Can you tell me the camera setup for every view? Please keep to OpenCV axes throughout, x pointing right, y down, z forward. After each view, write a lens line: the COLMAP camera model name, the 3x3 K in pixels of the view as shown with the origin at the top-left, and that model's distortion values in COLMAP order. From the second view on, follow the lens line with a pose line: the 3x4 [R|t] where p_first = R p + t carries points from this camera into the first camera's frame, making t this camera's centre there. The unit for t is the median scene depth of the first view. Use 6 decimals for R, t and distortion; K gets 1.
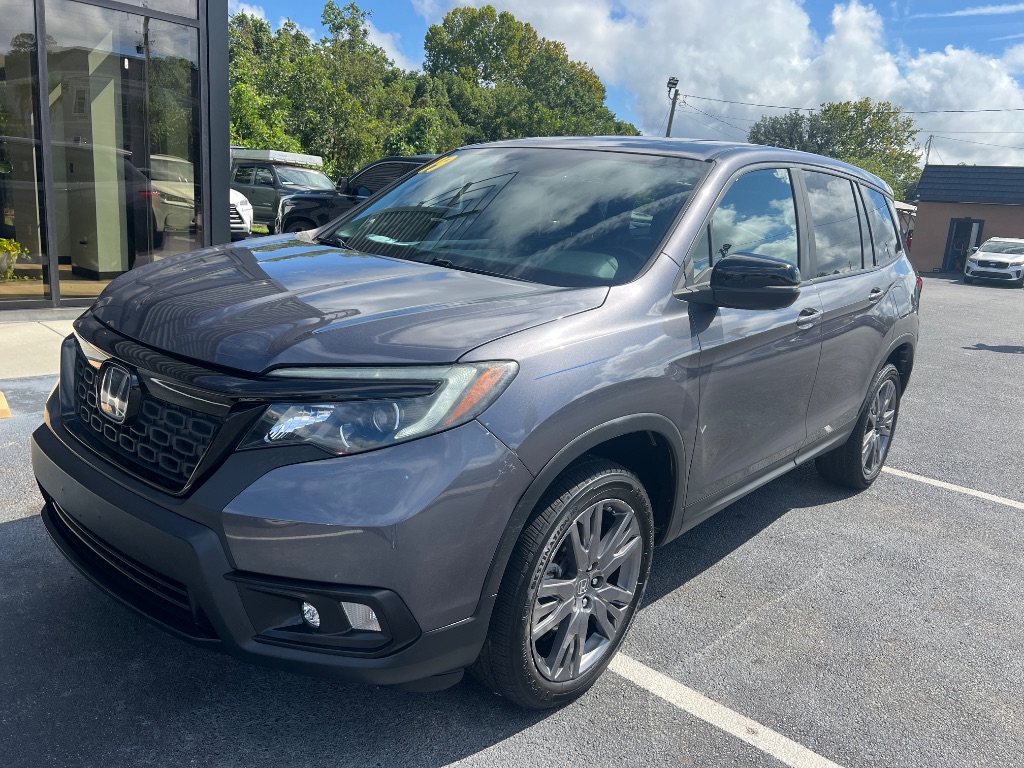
lens RADIAL K [[775.8, 0, 513.6], [0, 775.8, 381.5], [0, 0, 1]] dist [0.048223, -0.067376]
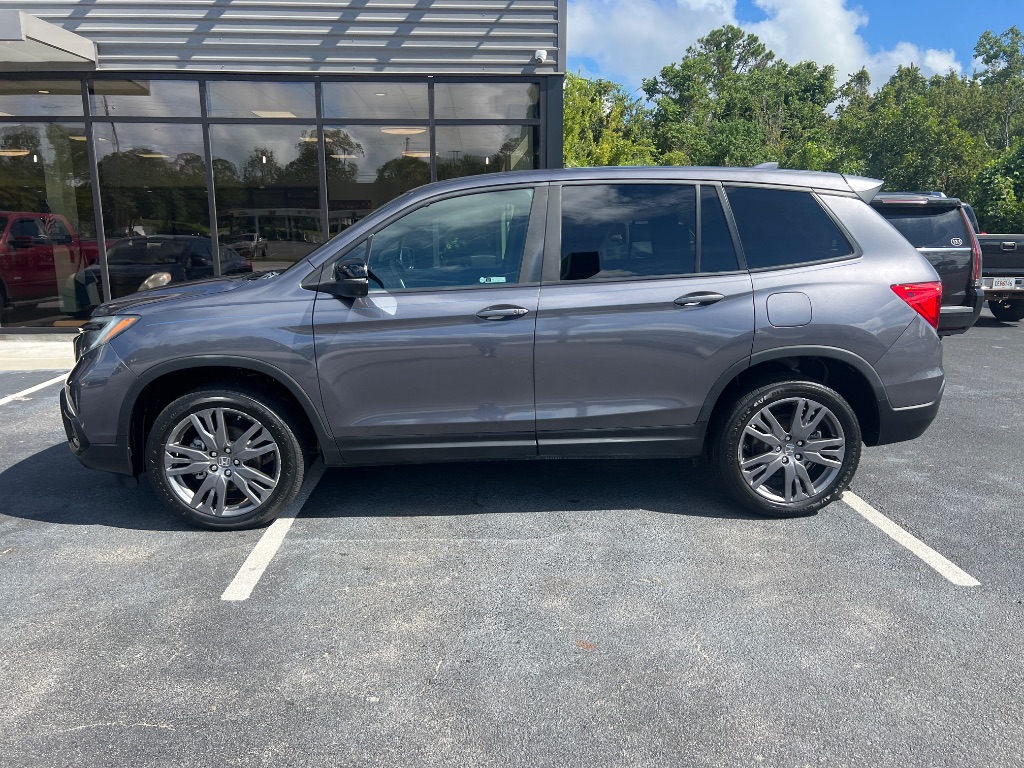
lens RADIAL K [[775.8, 0, 513.6], [0, 775.8, 381.5], [0, 0, 1]] dist [0.048223, -0.067376]
pose [[0.707727, 0.055927, -0.704269, 0.105528], [-0.104442, 0.994191, -0.026005, 0.004536], [0.698723, 0.091960, 0.709457, 0.015086]]
